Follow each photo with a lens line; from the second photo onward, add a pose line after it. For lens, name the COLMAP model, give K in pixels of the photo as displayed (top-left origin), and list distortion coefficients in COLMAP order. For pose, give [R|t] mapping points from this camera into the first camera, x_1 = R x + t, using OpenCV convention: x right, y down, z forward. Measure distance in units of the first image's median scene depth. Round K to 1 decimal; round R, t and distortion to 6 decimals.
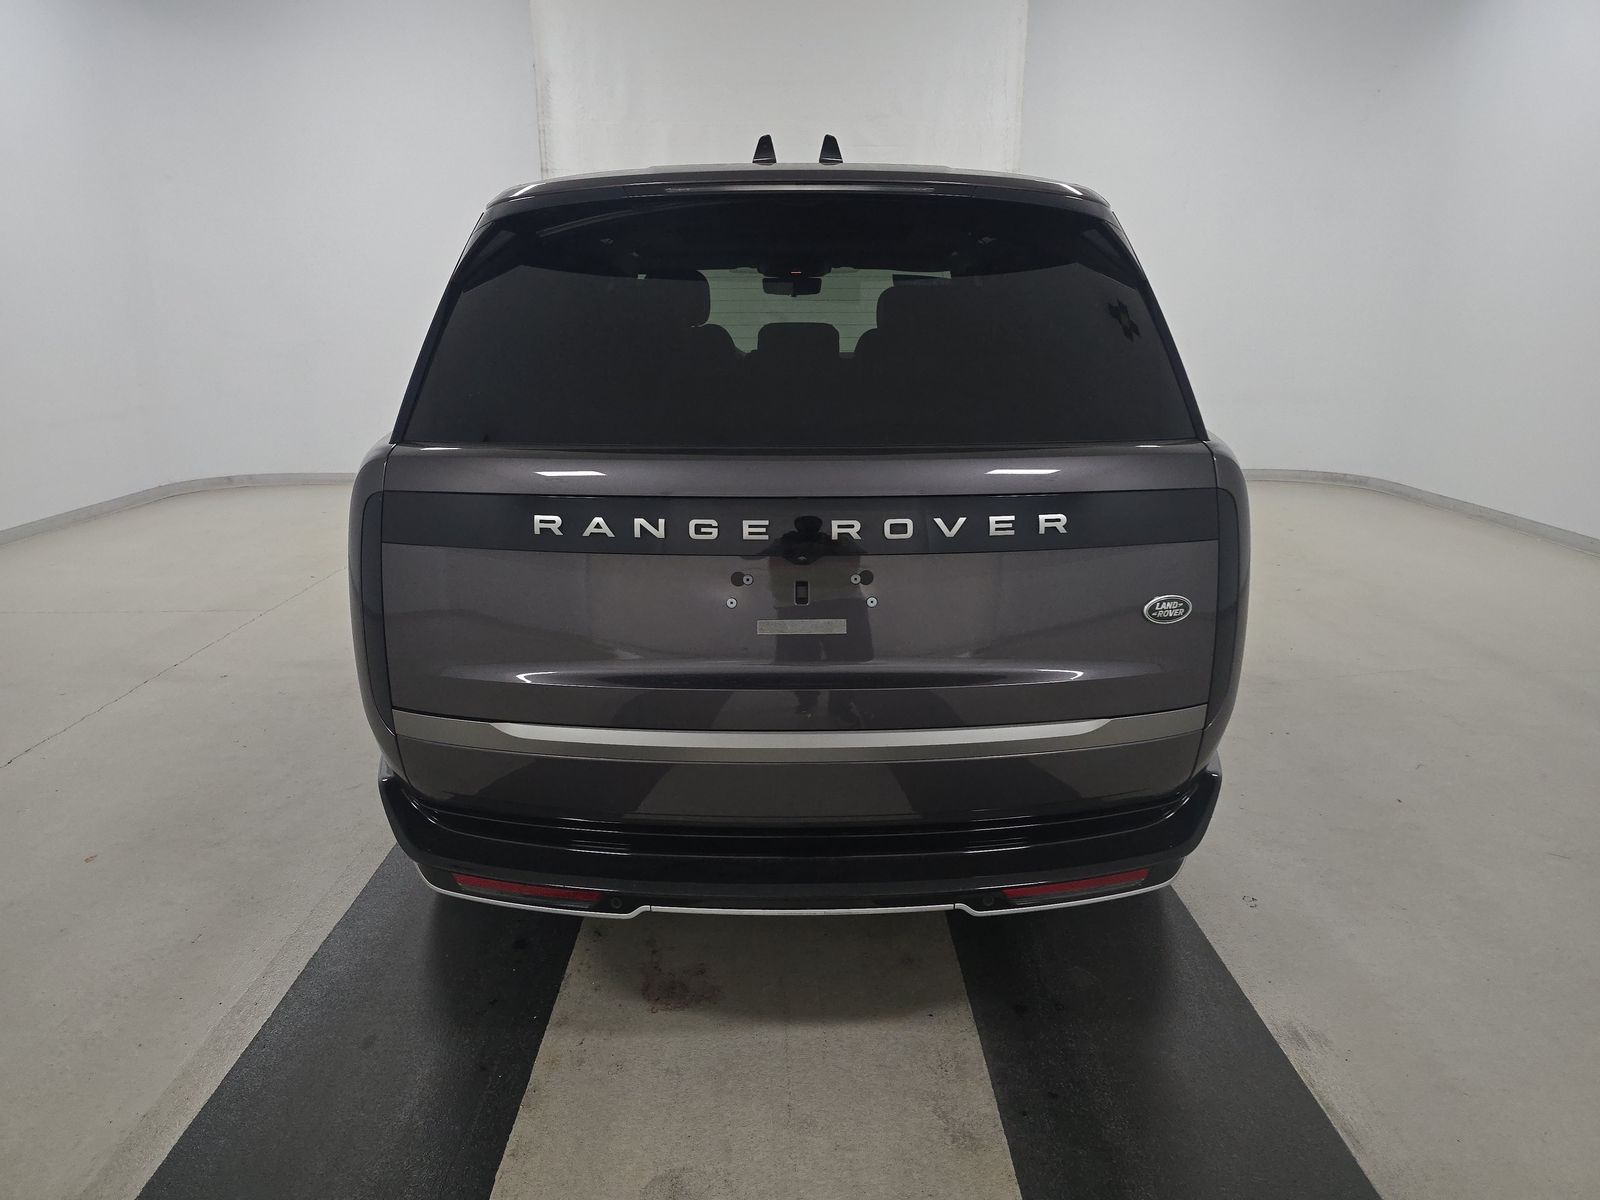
lens RADIAL K [[1084.0, 0, 807.2], [0, 1084.0, 597.3], [0, 0, 1]] dist [0.021391, -0.014408]
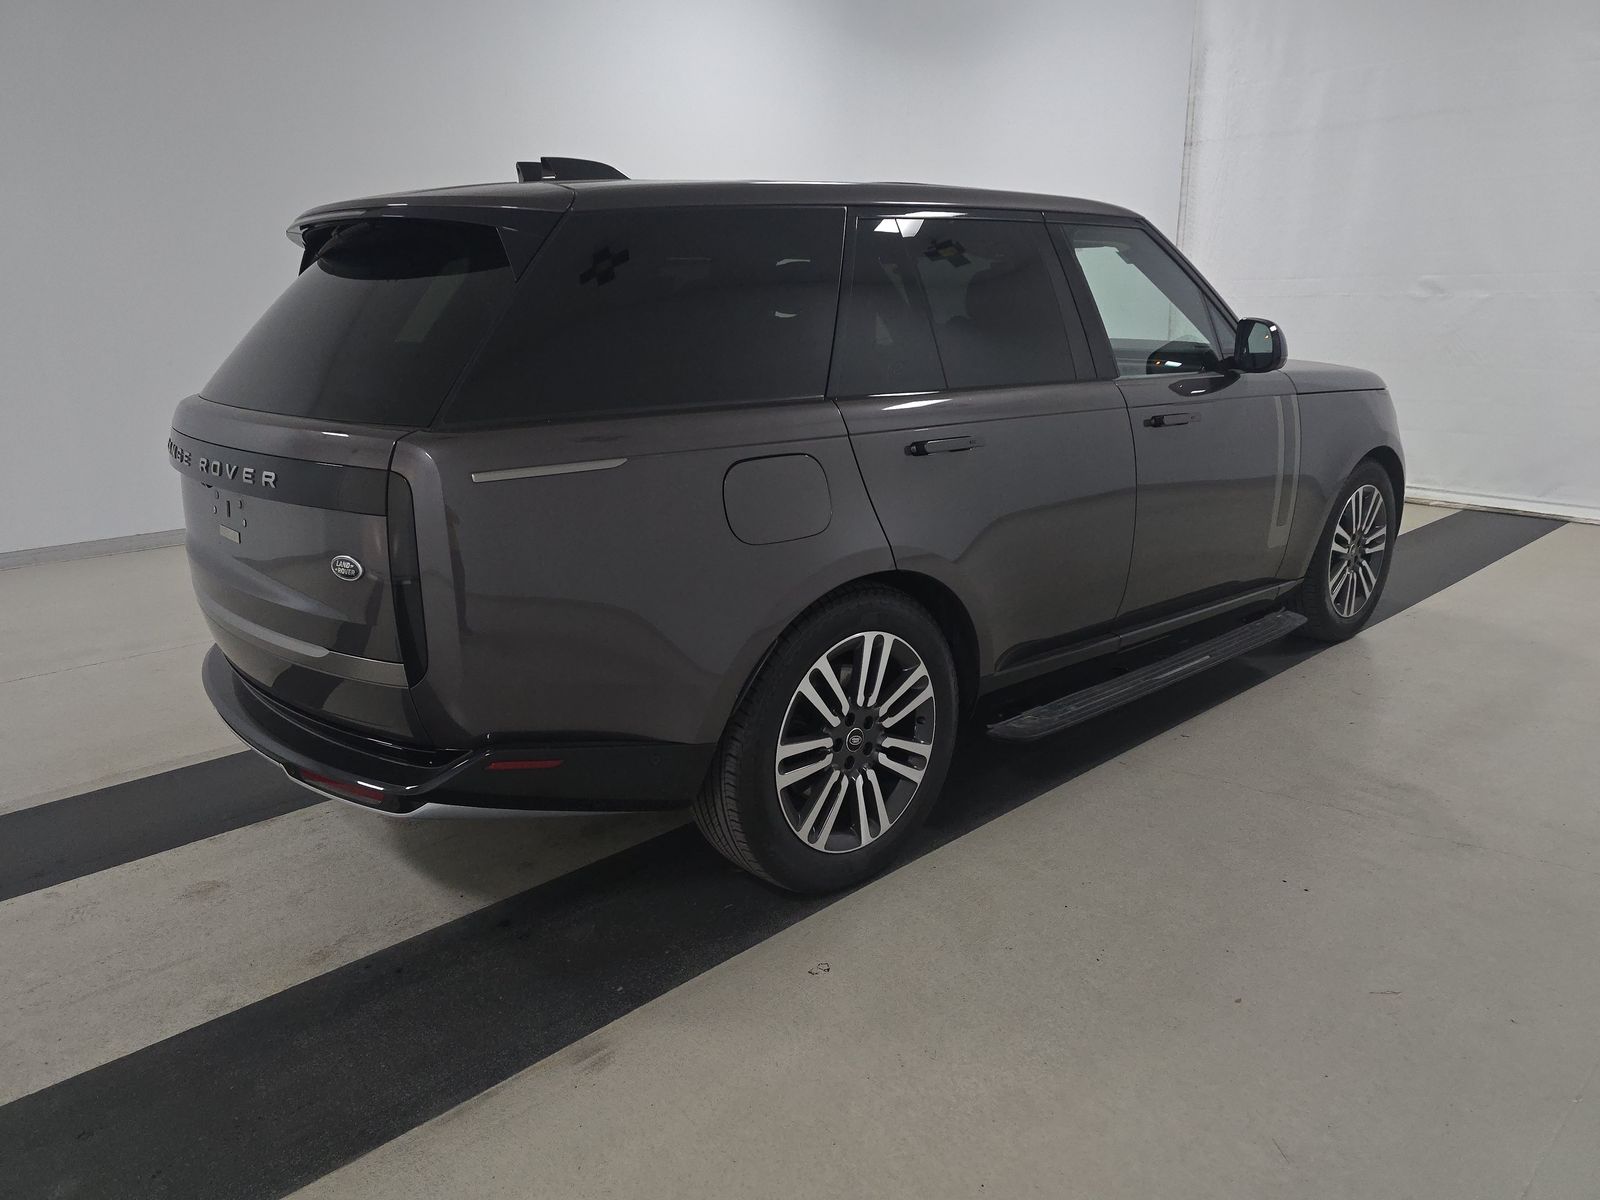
lens RADIAL K [[1084.0, 0, 808.9], [0, 1084.0, 598.9], [0, 0, 1]] dist [0.021391, -0.014408]
pose [[0.665765, 0.193485, -0.720639, 1.326999], [-0.176877, 0.979191, 0.099496, -0.140862], [0.724894, 0.061223, 0.686134, 0.491348]]
